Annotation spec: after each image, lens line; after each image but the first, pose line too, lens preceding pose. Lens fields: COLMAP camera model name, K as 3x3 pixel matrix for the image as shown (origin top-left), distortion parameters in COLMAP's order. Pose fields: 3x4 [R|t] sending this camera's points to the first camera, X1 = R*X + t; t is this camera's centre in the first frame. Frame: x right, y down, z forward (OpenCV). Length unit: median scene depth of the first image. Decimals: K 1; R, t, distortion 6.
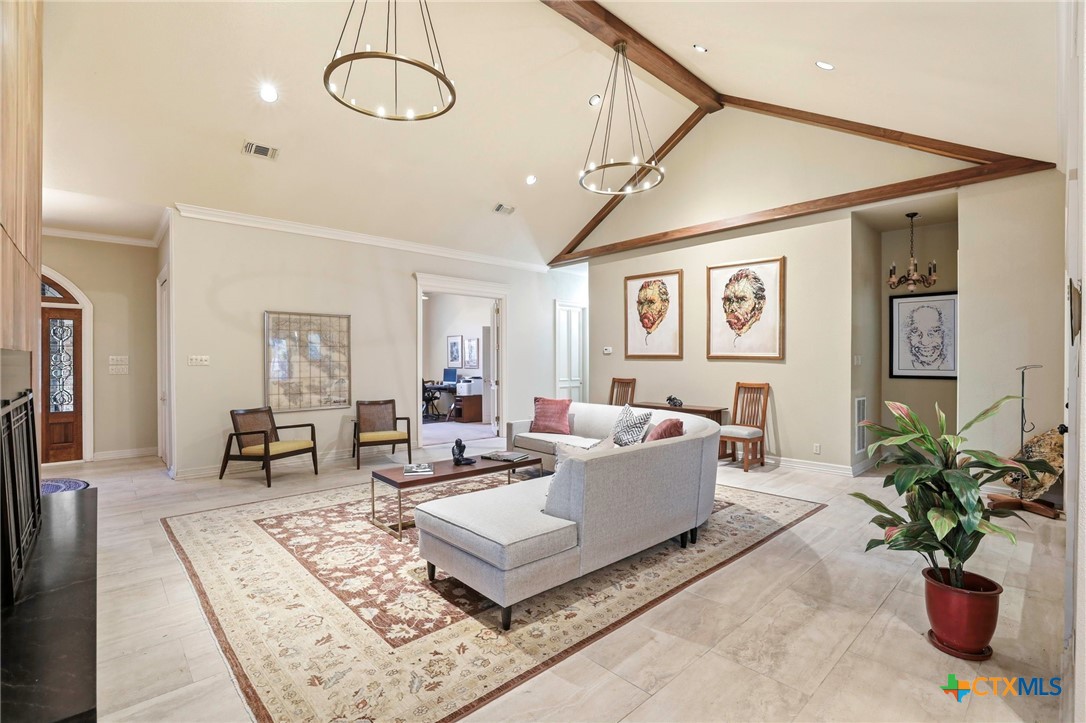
lens RADIAL K [[493.1, 0, 551.6], [0, 493.1, 361.6], [0, 0, 1]] dist [-0.035175, 0.000545]
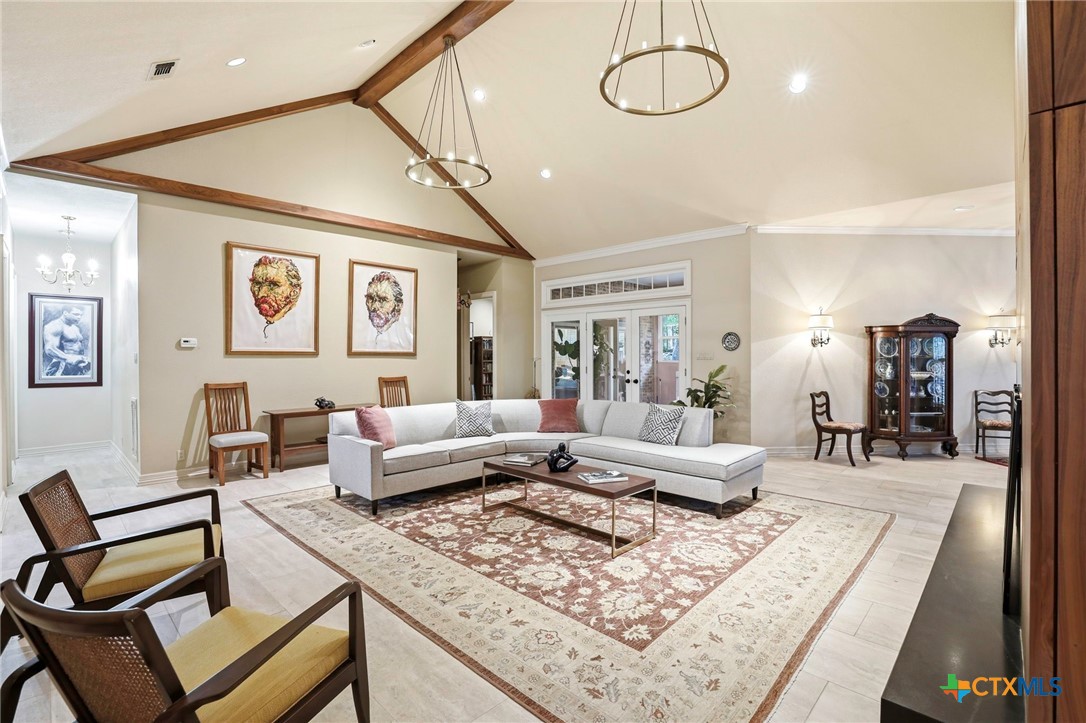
lens RADIAL K [[493.1, 0, 551.6], [0, 493.1, 361.6], [0, 0, 1]] dist [-0.035175, 0.000545]
pose [[-0.050263, -0.014819, 0.998626, -0.914619], [0.007377, 0.999857, 0.015208, -0.006370], [-0.998709, 0.008131, -0.050146, 0.891845]]
